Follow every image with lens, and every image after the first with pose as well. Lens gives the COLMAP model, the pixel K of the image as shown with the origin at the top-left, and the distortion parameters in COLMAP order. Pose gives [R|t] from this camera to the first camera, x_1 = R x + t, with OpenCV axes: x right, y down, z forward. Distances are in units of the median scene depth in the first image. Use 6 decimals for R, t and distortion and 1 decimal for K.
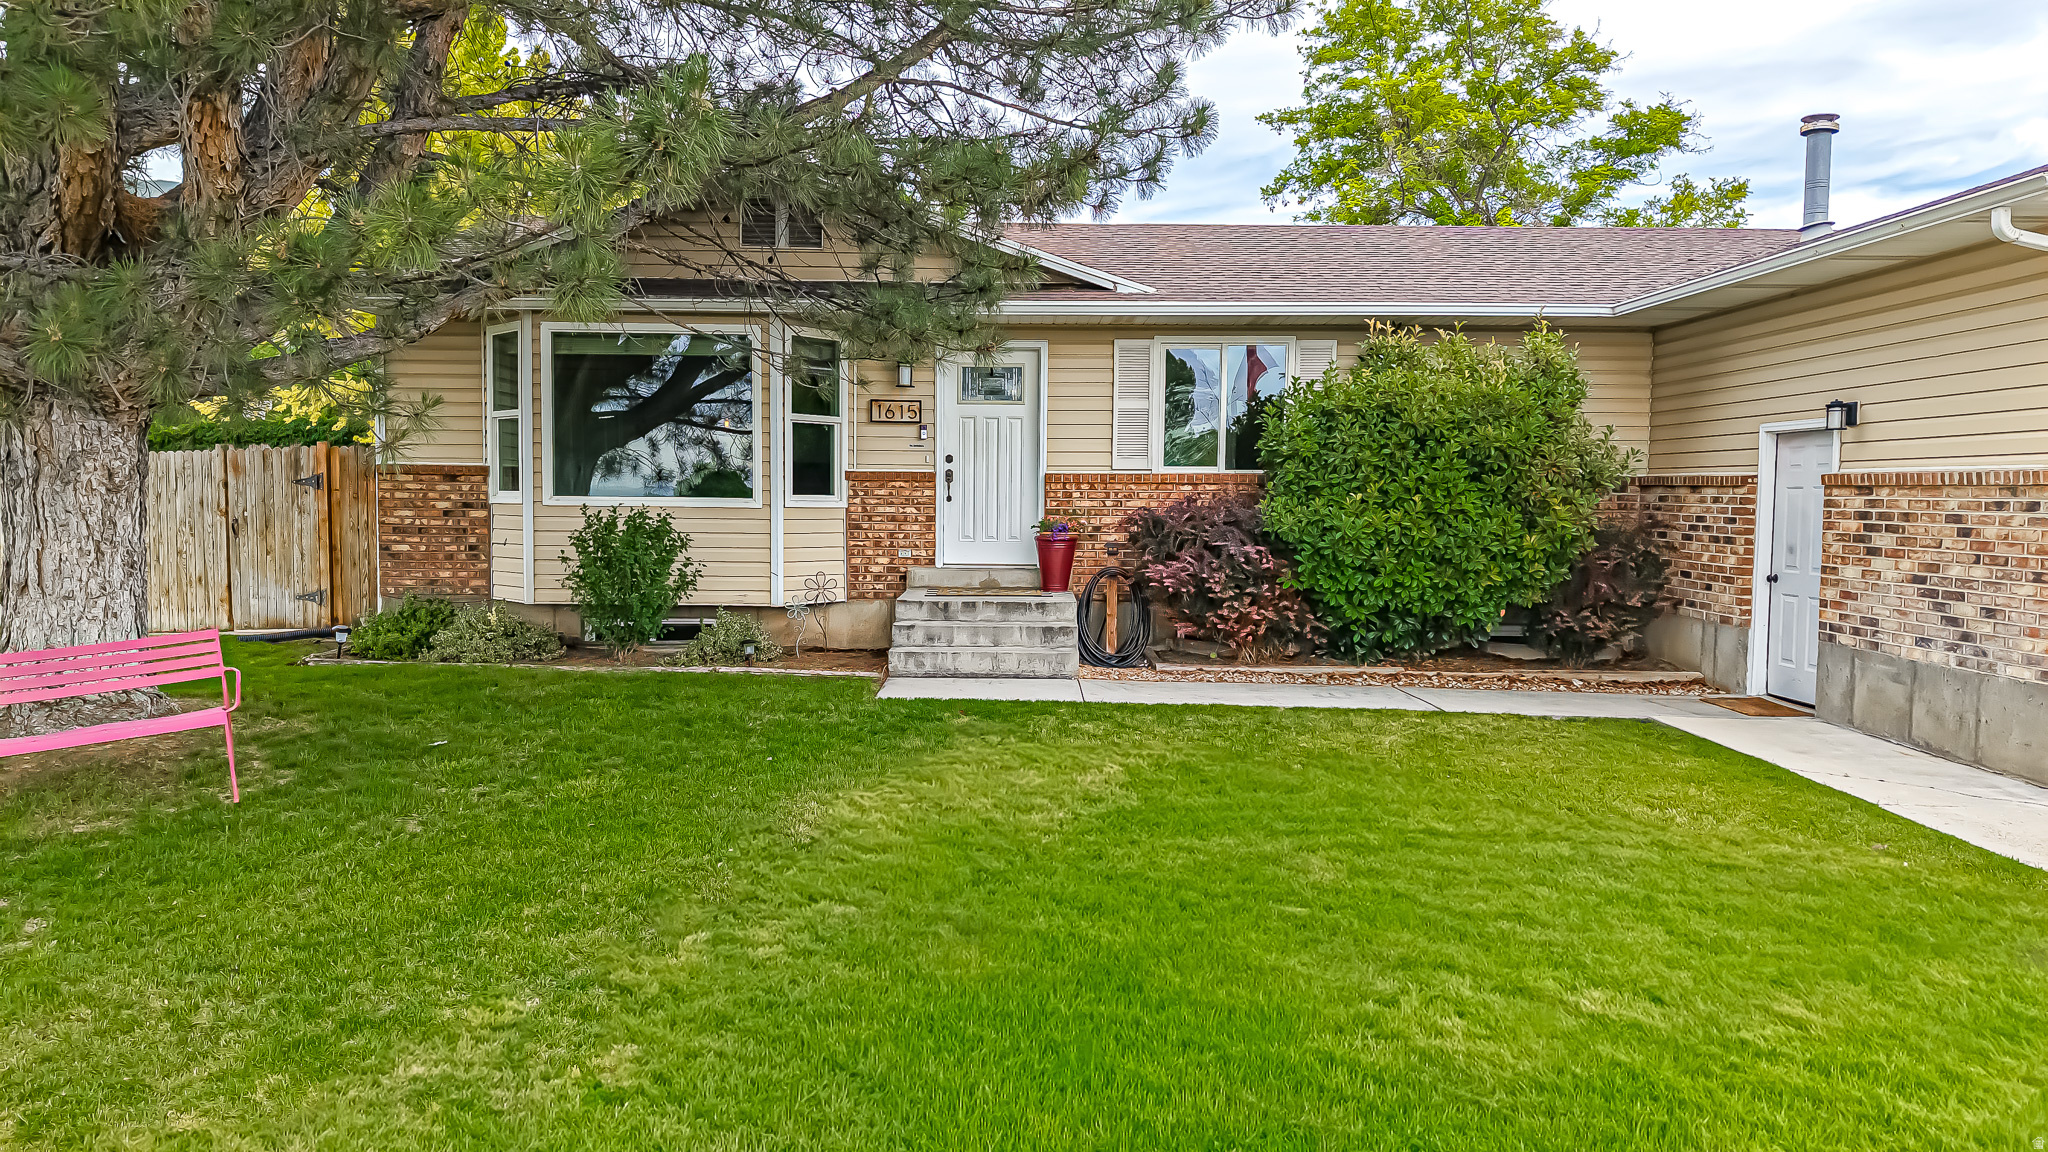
lens RADIAL K [[1381.1, 0, 998.3], [0, 1381.1, 571.4], [0, 0, 1]] dist [0.022494, -0.033042]
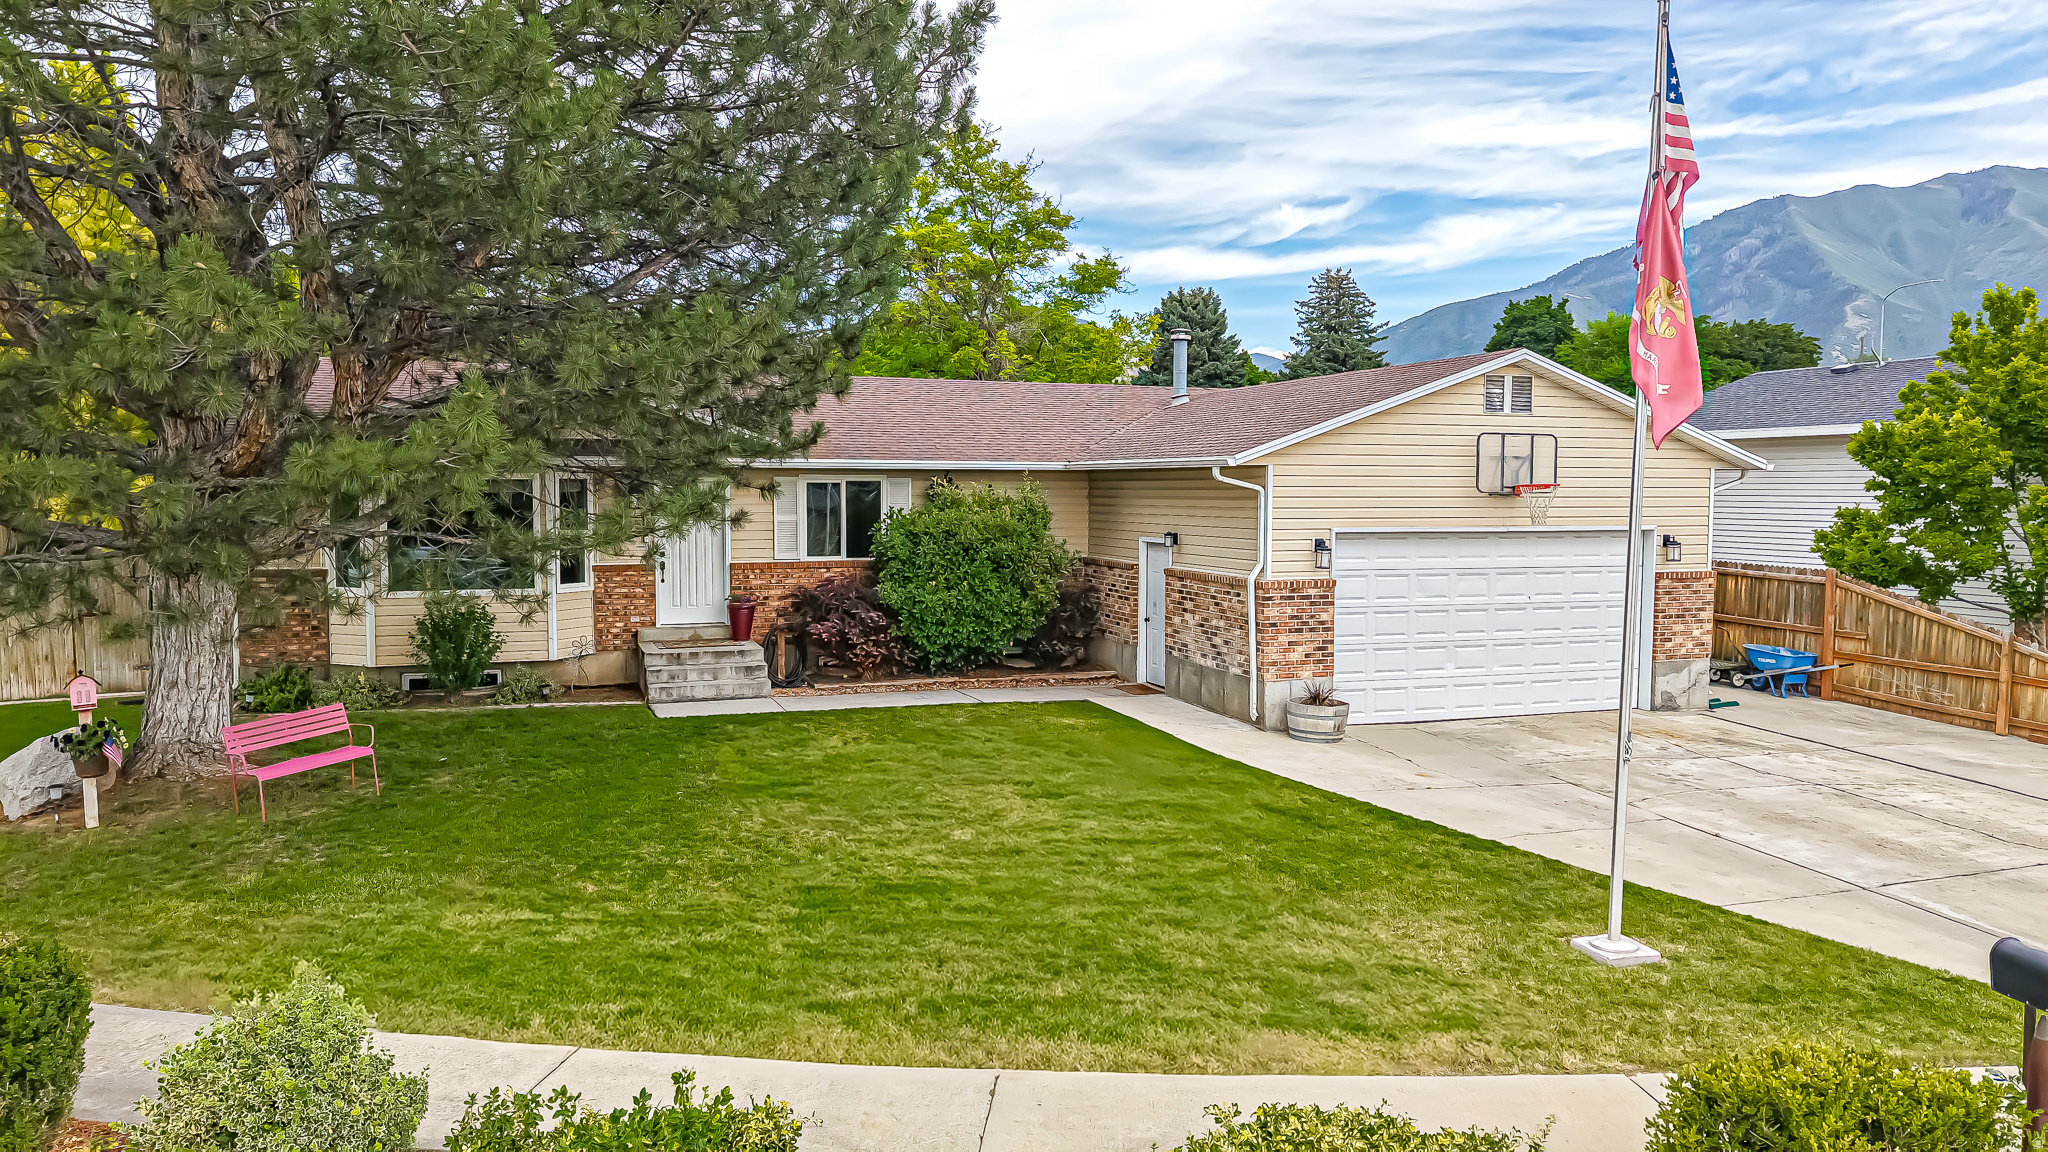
lens RADIAL K [[1381.1, 0, 1039.3], [0, 1381.1, 561.7], [0, 0, 1]] dist [0.022494, -0.033042]
pose [[0.929609, -0.025472, 0.367665, -0.230816], [0.026011, 0.999656, 0.003492, -0.075271], [-0.367628, 0.006317, 0.929952, -0.606532]]
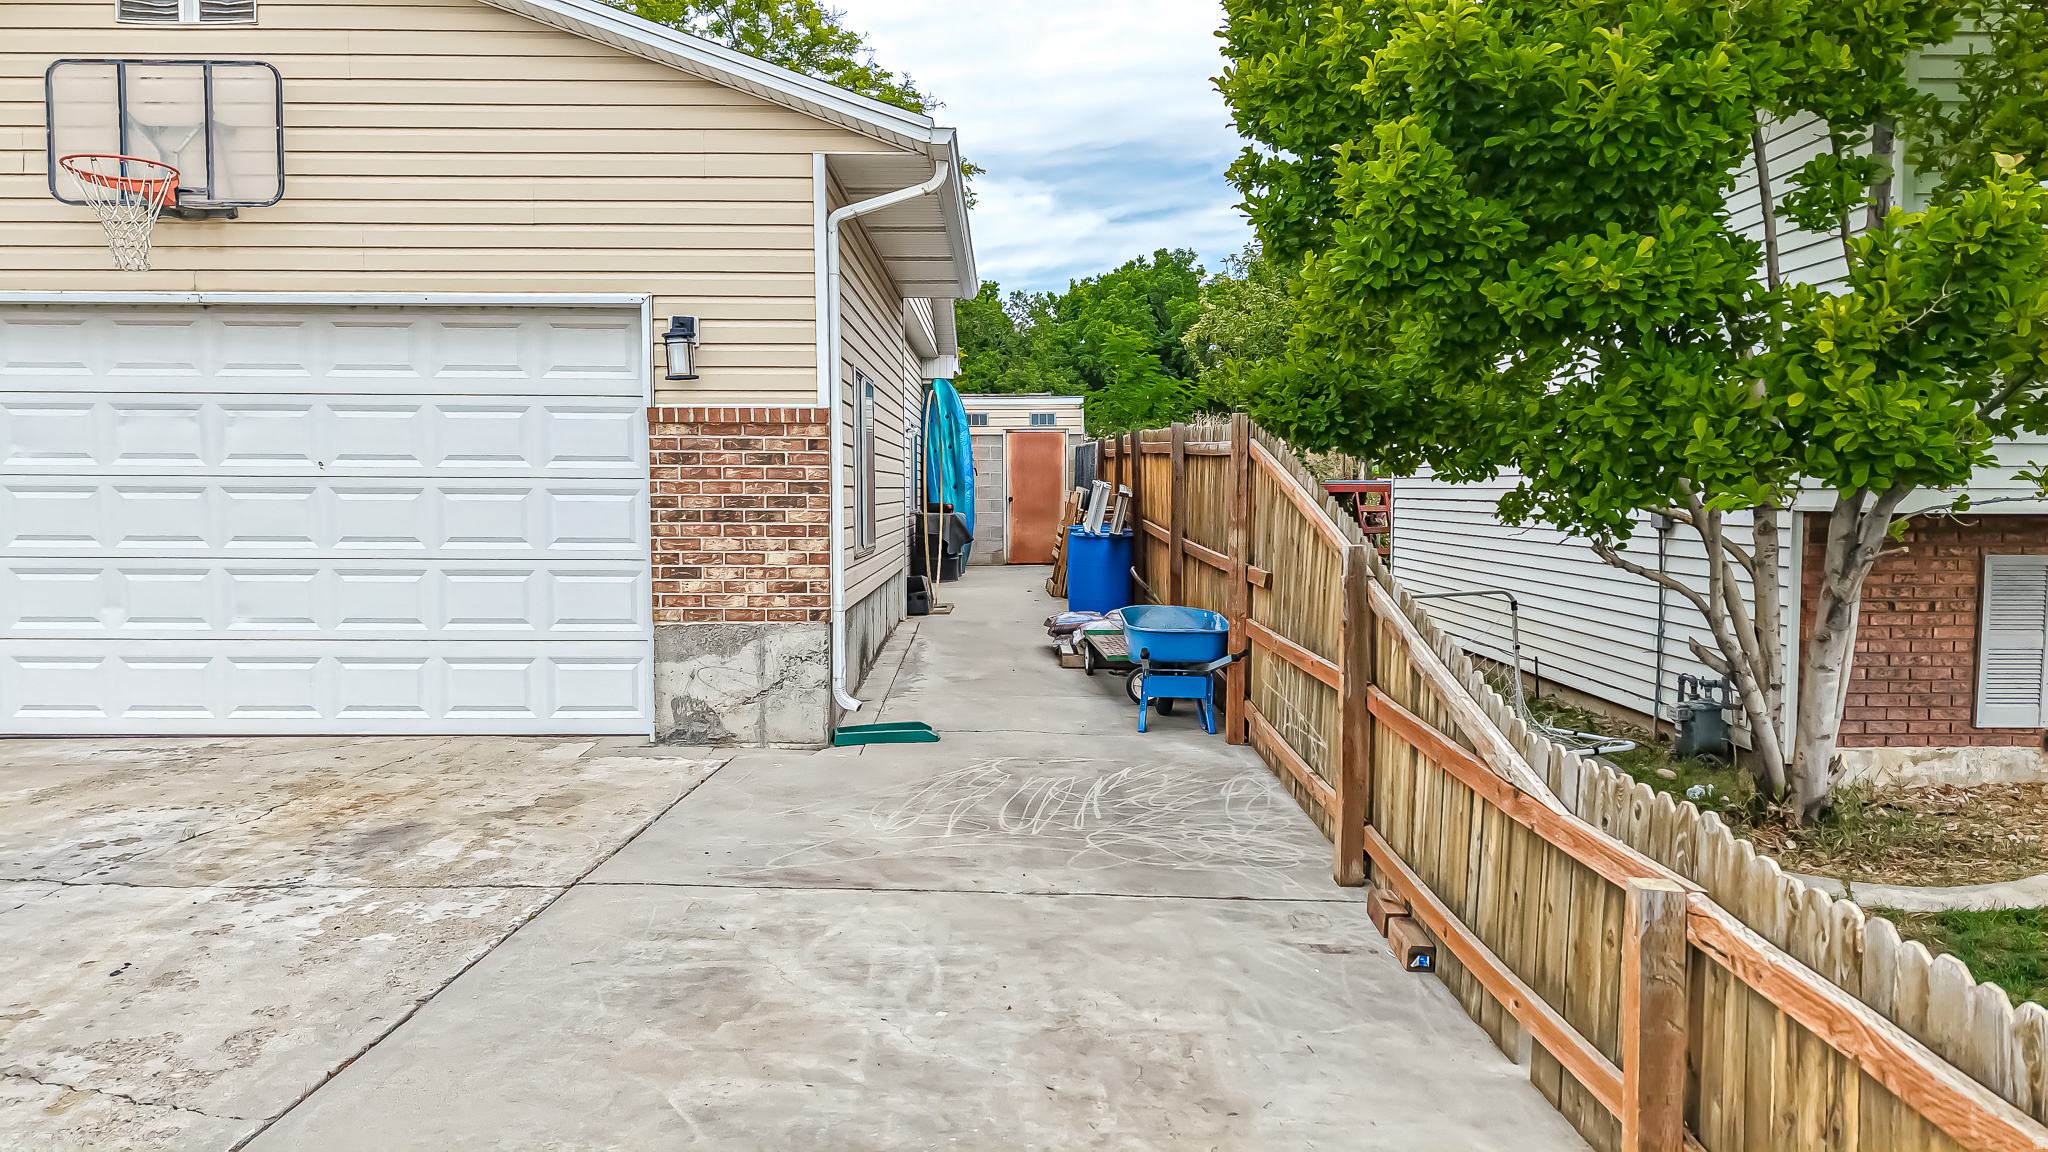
lens RADIAL K [[1381.1, 0, 1034.8], [0, 1381.1, 580.1], [0, 0, 1]] dist [0.022494, -0.033042]
pose [[0.999521, -0.011370, 0.028775, 1.176171], [0.011101, 0.999893, 0.009481, 0.038411], [-0.028880, -0.009157, 0.999541, -0.051128]]
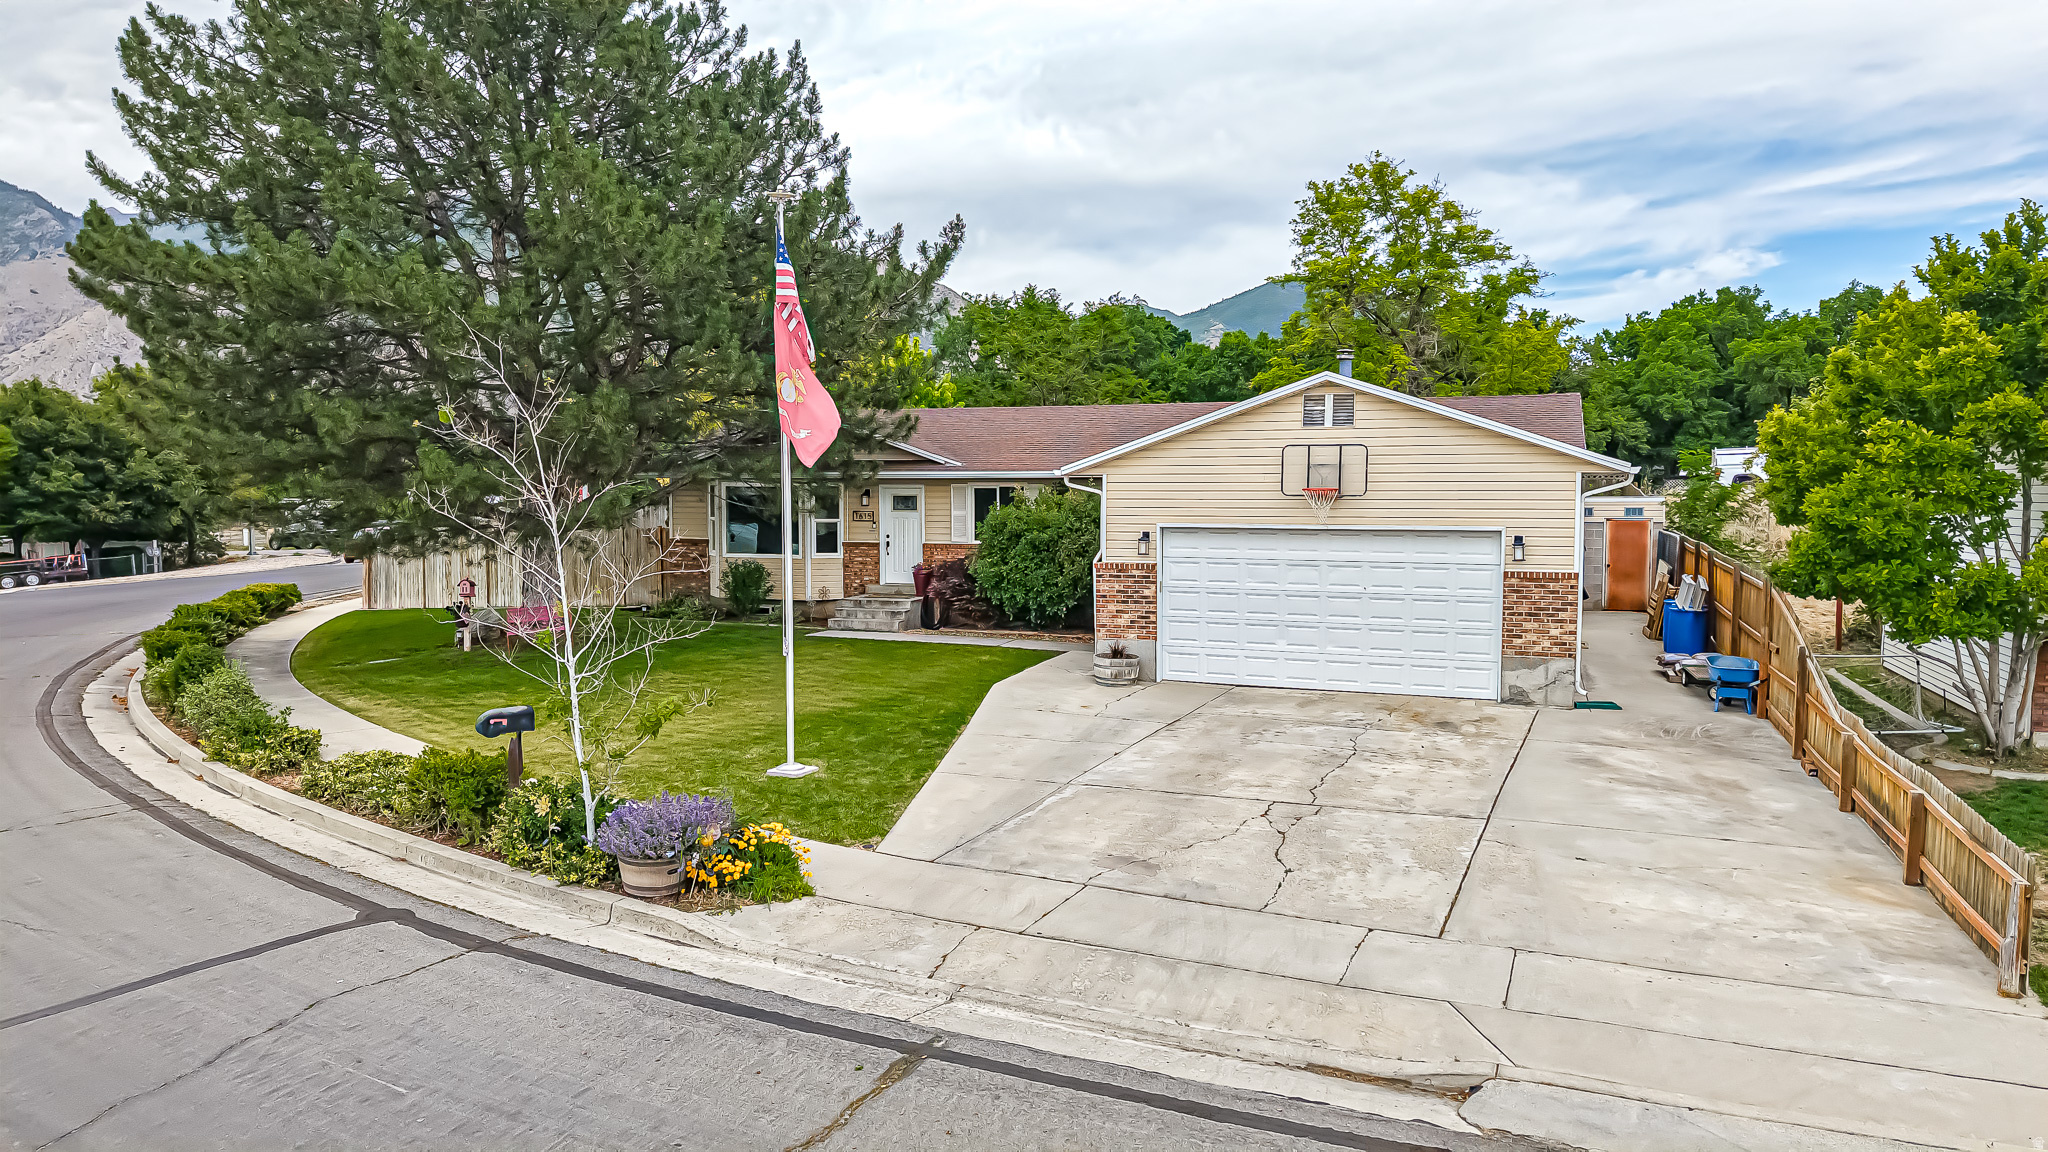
lens RADIAL K [[1381.1, 0, 1014.7], [0, 1381.1, 568.6], [0, 0, 1]] dist [0.022494, -0.033042]
pose [[0.940166, 0.011148, -0.340535, 1.027563], [-0.011516, 0.999933, 0.000941, -0.037021], [0.340523, 0.003037, 0.940231, -1.164775]]
